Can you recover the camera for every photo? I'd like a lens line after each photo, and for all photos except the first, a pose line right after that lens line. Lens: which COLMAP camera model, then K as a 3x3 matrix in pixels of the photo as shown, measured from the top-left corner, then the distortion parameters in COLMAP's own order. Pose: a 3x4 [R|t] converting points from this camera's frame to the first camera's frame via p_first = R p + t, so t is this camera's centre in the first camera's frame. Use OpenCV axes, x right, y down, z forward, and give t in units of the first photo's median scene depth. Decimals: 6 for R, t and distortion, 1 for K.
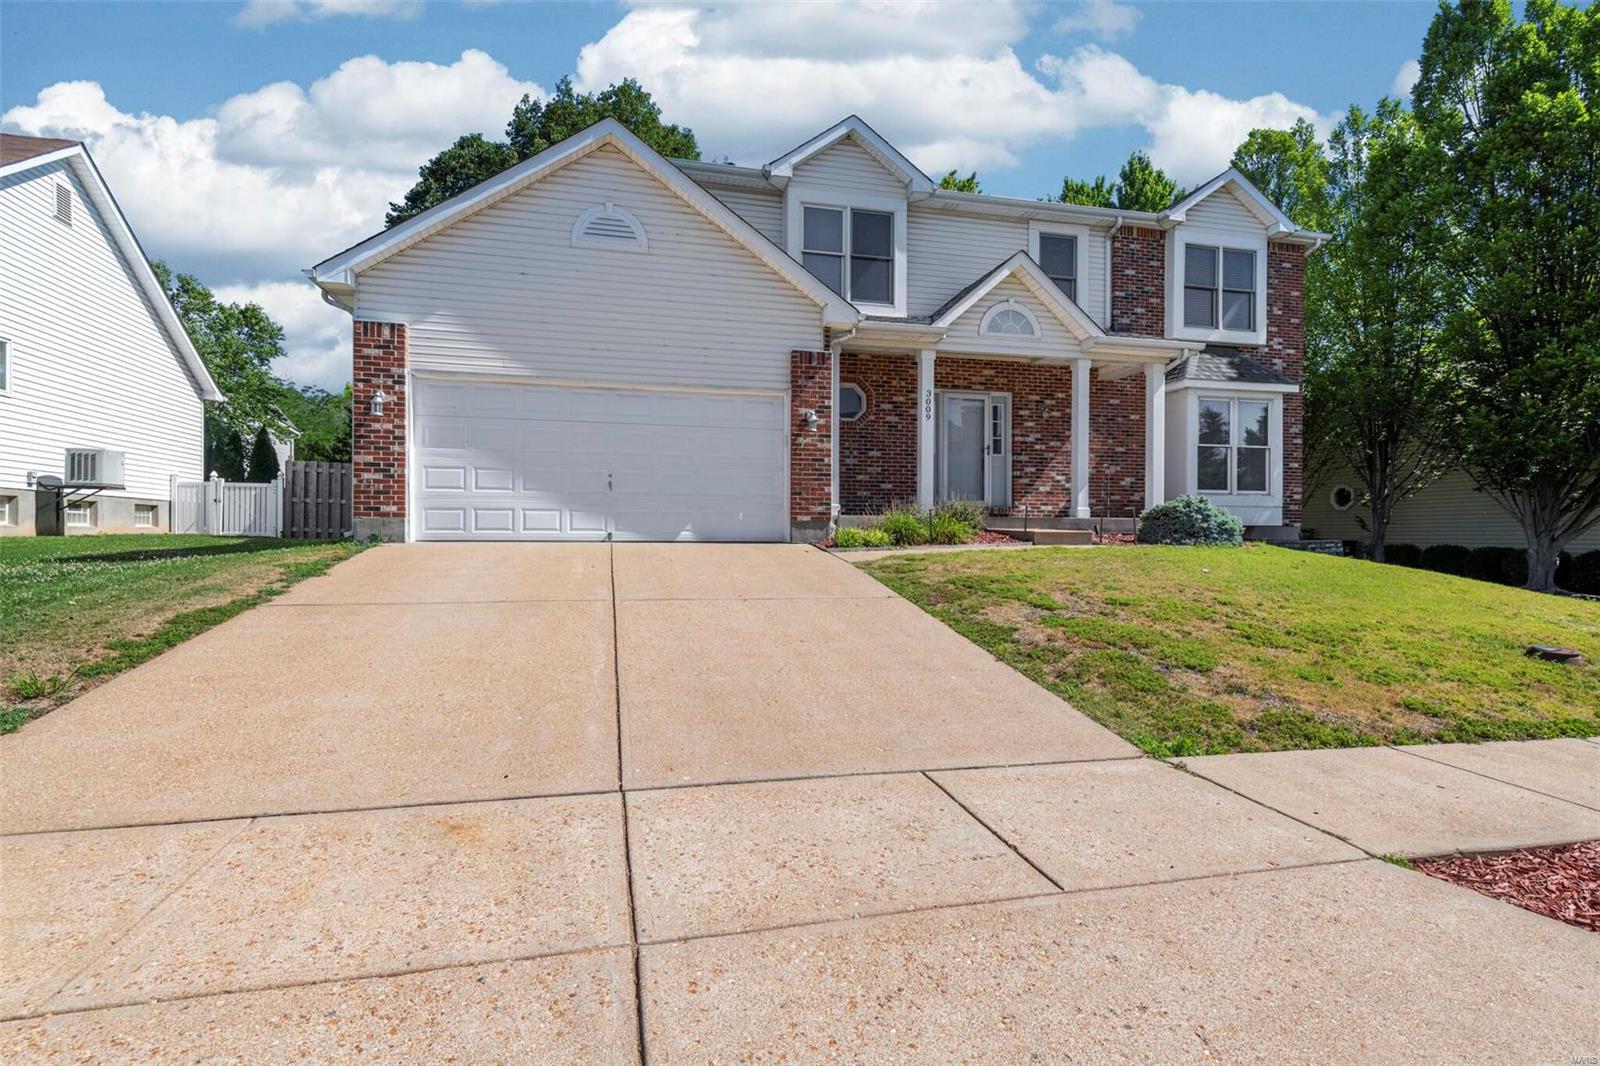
lens RADIAL K [[798.5, 0, 801.0], [0, 798.5, 539.7], [0, 0, 1]] dist [0.012877, -0.000092]
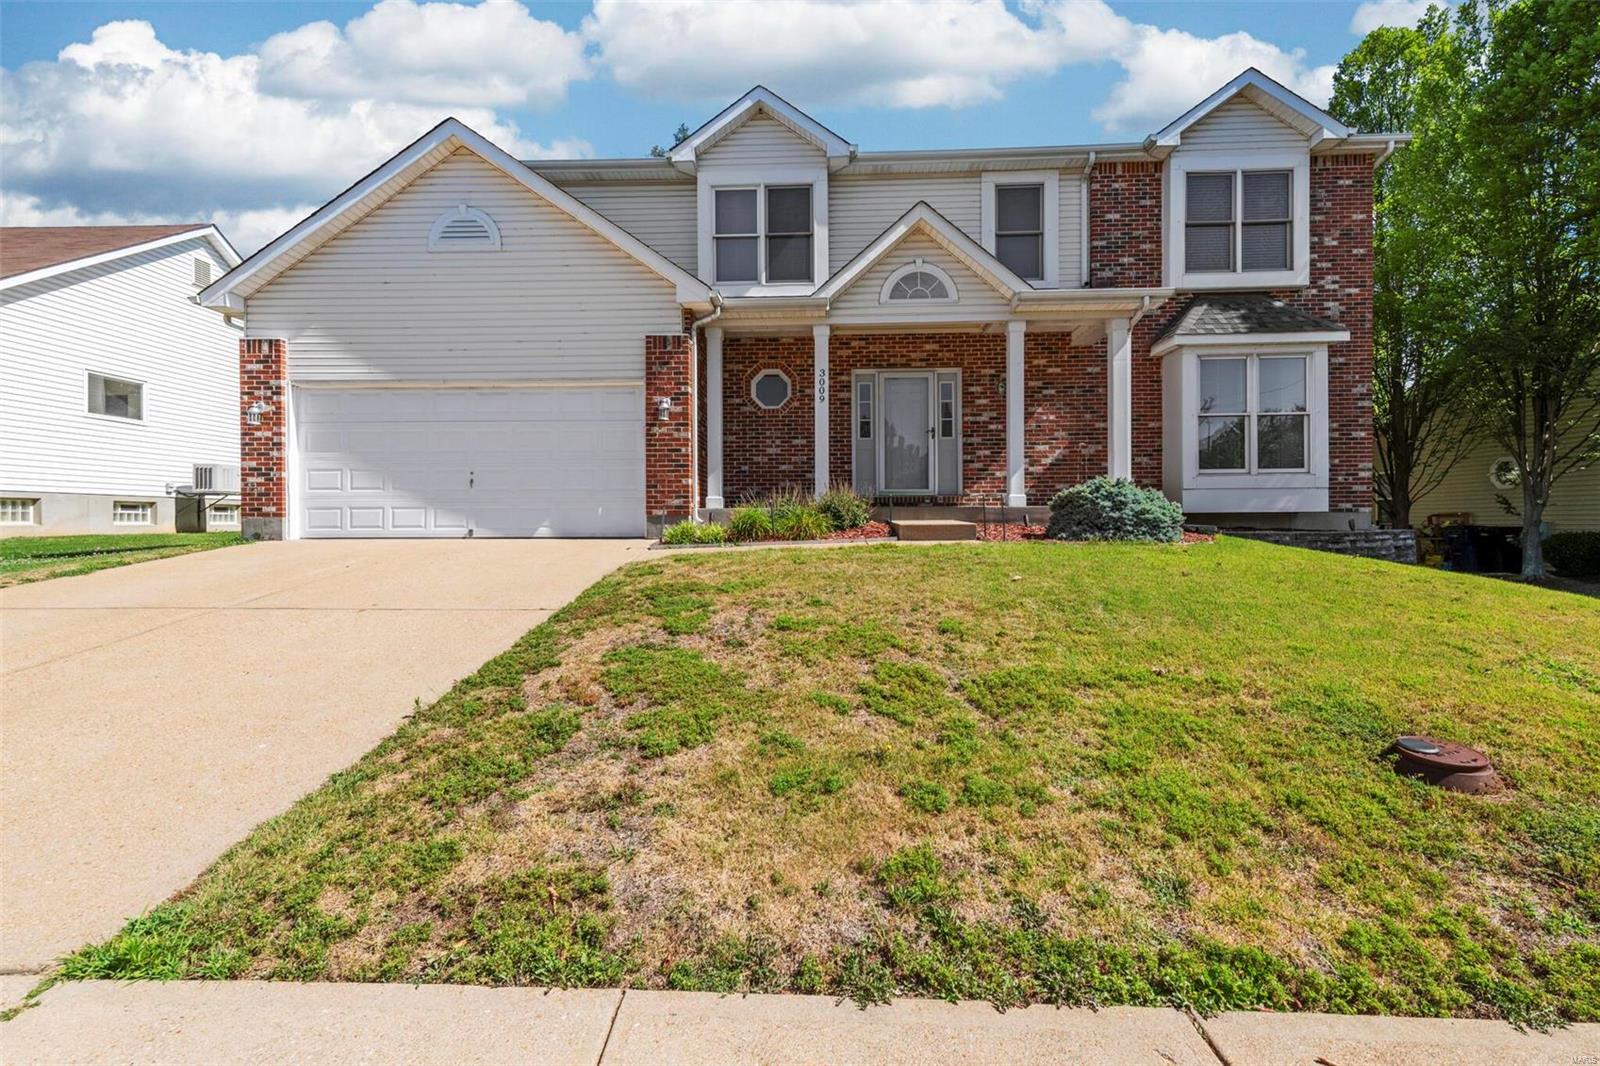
lens RADIAL K [[688.1, 0, 799.2], [0, 688.1, 524.9], [0, 0, 1]] dist [0.015138, -0.000530]
pose [[0.958584, -0.007663, -0.284708, 0.324359], [0.007393, 0.999971, -0.002024, -0.007364], [0.284715, -0.000164, 0.958612, 0.216735]]
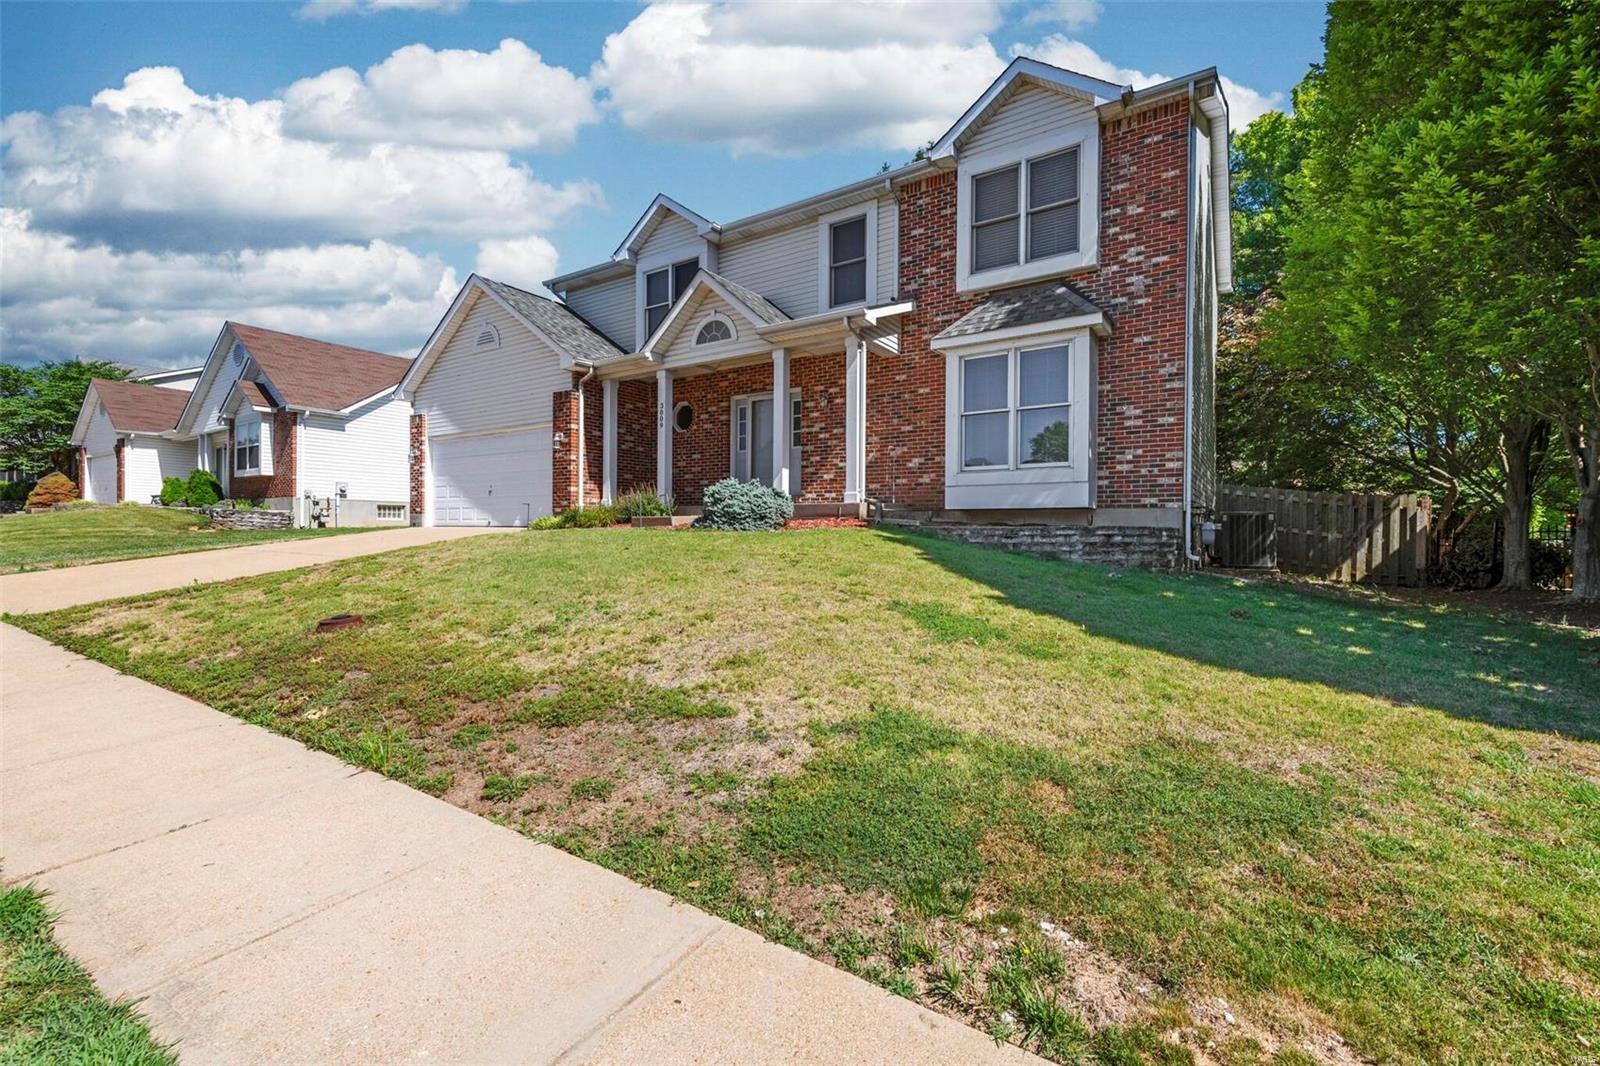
lens RADIAL K [[686.6, 0, 800.0], [0, 686.6, 533.0], [0, 0, 1]] dist [0.017034, 0.000070]
pose [[0.665801, 0.003568, -0.746121, 0.985958], [-0.007295, 0.999972, -0.001728, 0.010579], [0.746094, 0.006594, 0.665808, 0.417233]]
